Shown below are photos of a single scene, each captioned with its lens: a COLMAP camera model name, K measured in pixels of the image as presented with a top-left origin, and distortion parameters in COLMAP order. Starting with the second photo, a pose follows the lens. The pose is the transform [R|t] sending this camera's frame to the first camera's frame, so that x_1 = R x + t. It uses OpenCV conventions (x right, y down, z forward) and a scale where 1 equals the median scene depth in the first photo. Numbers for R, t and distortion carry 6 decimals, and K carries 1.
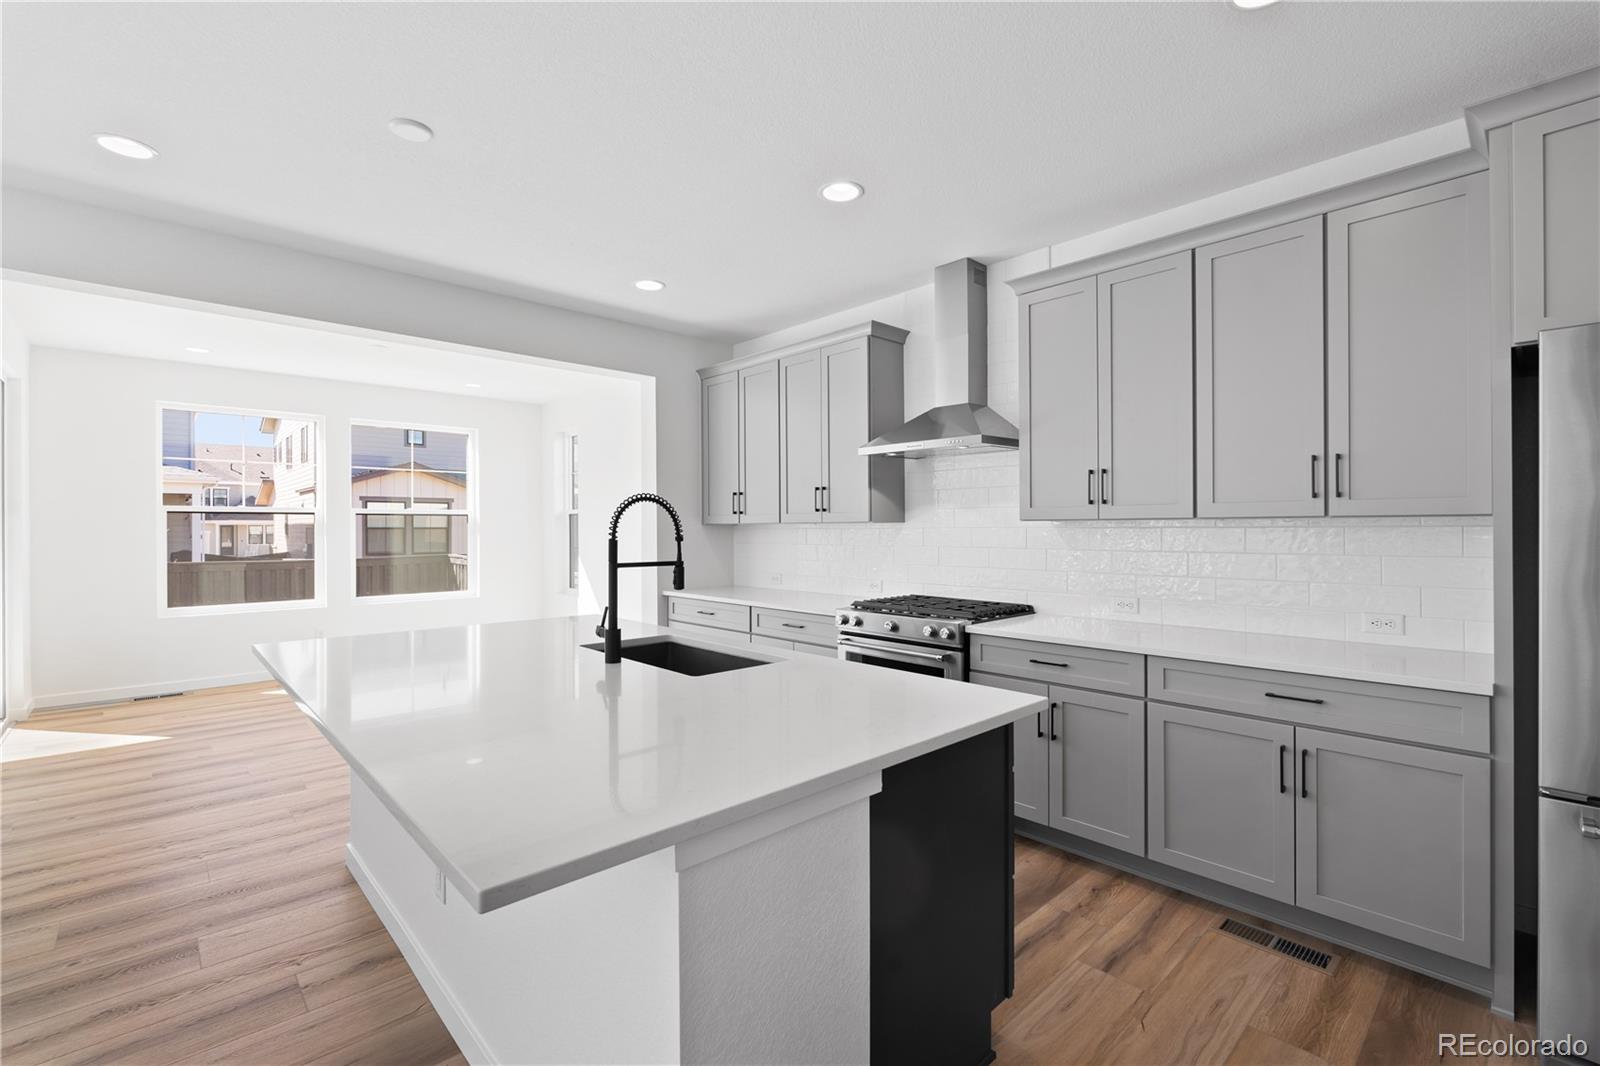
lens RADIAL K [[705.6, 0, 793.5], [0, 705.6, 531.3], [0, 0, 1]] dist [-0.002363, -0.001426]
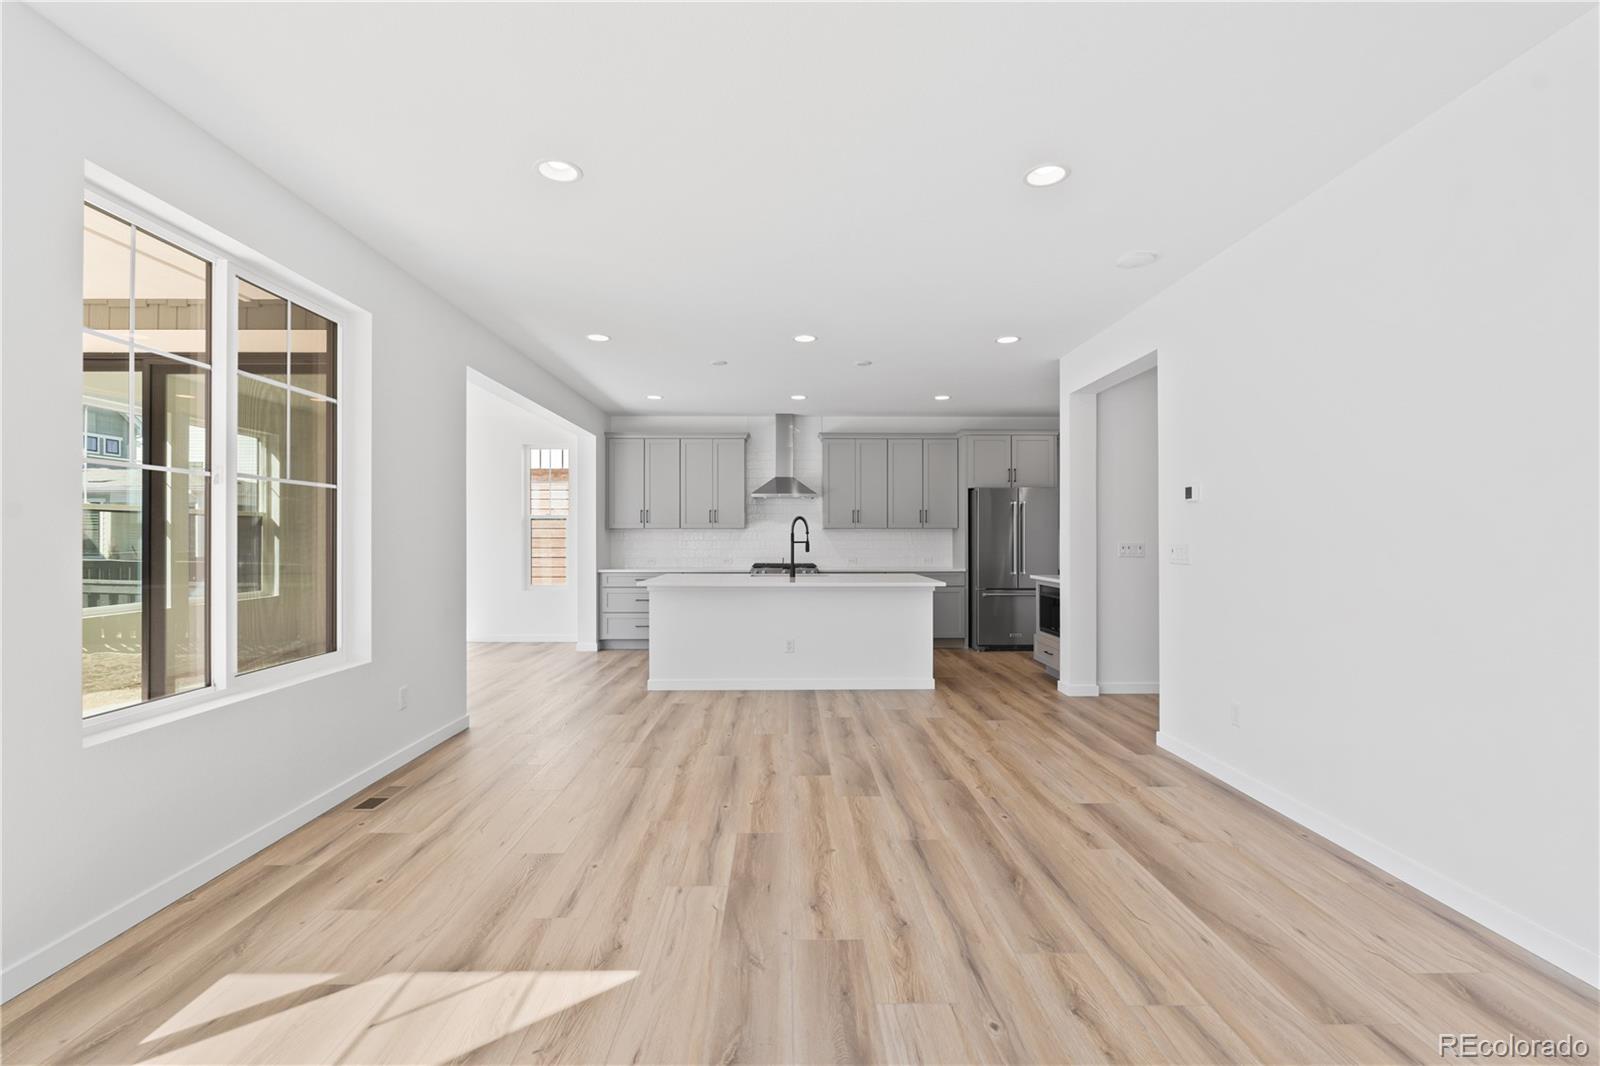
lens RADIAL K [[705.6, 0, 793.5], [0, 705.6, 531.3], [0, 0, 1]] dist [-0.002363, -0.001426]
pose [[0.703283, 0.010960, 0.710825, -1.530691], [0.000585, 0.999872, -0.015996, 0.034067], [-0.710910, 0.011665, 0.703187, -0.683882]]
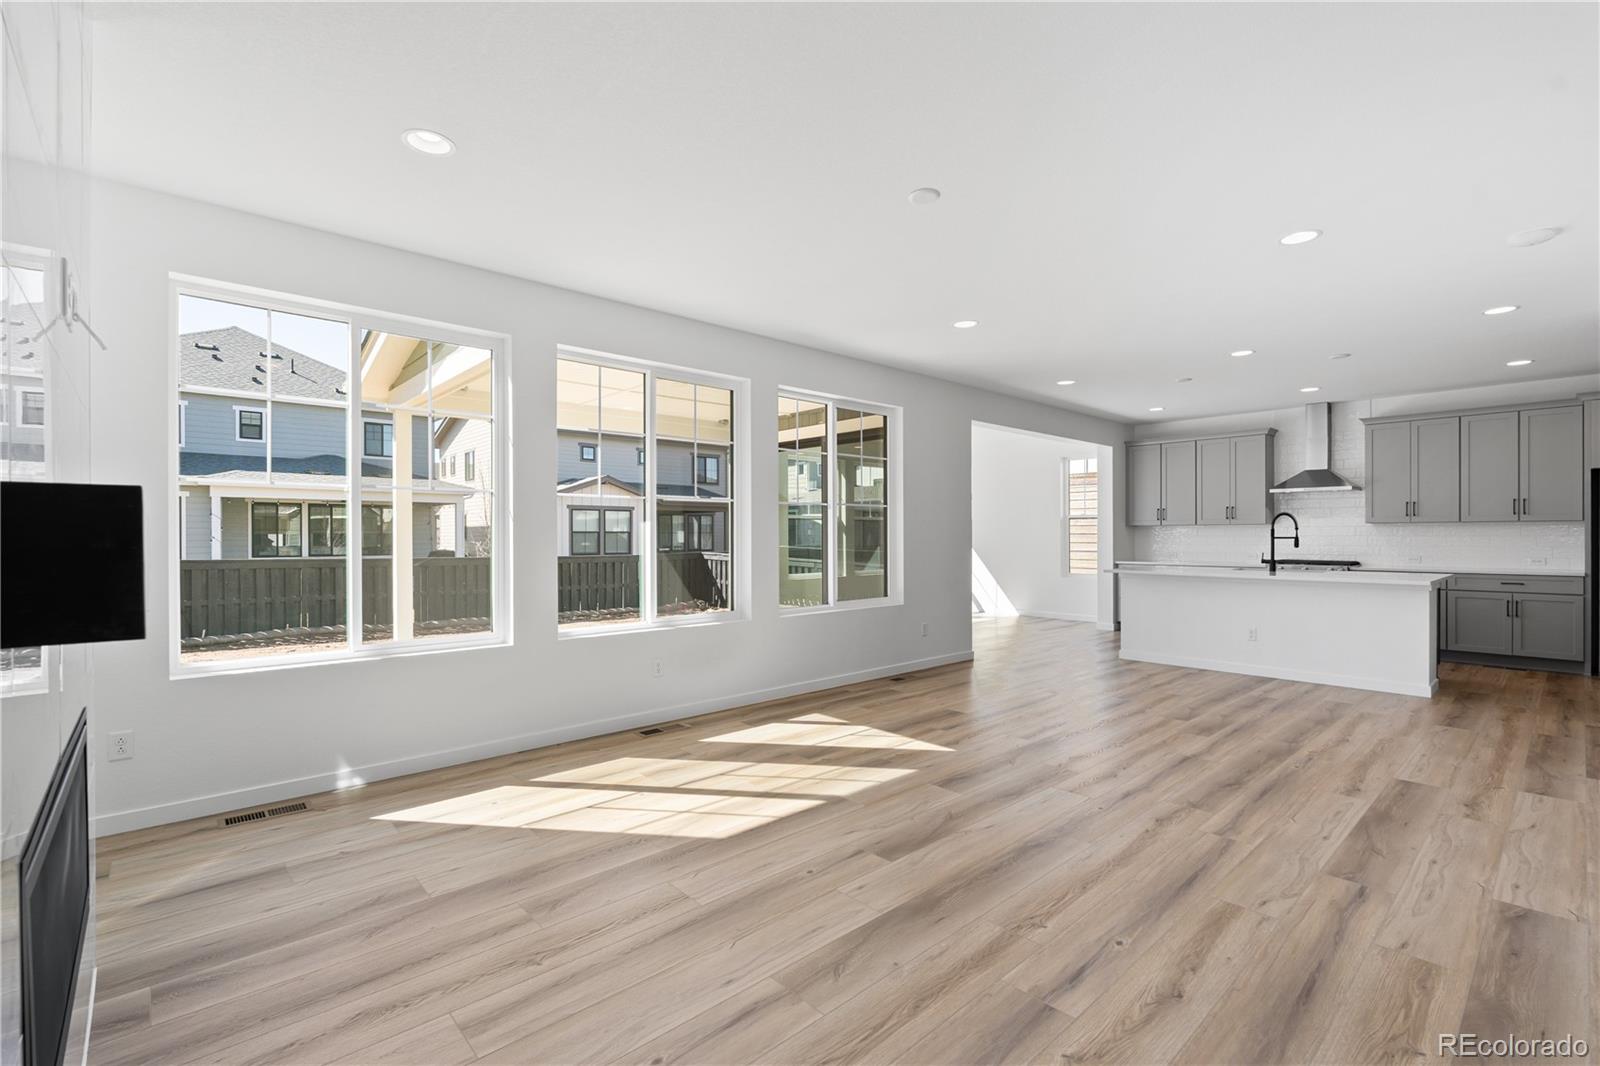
lens RADIAL K [[705.6, 0, 793.5], [0, 705.6, 531.3], [0, 0, 1]] dist [-0.002363, -0.001426]
pose [[0.998088, 0.000088, -0.061809, -1.396958], [-0.000586, 0.999968, -0.008039, 0.031216], [0.061806, 0.008060, 0.998056, -1.403335]]
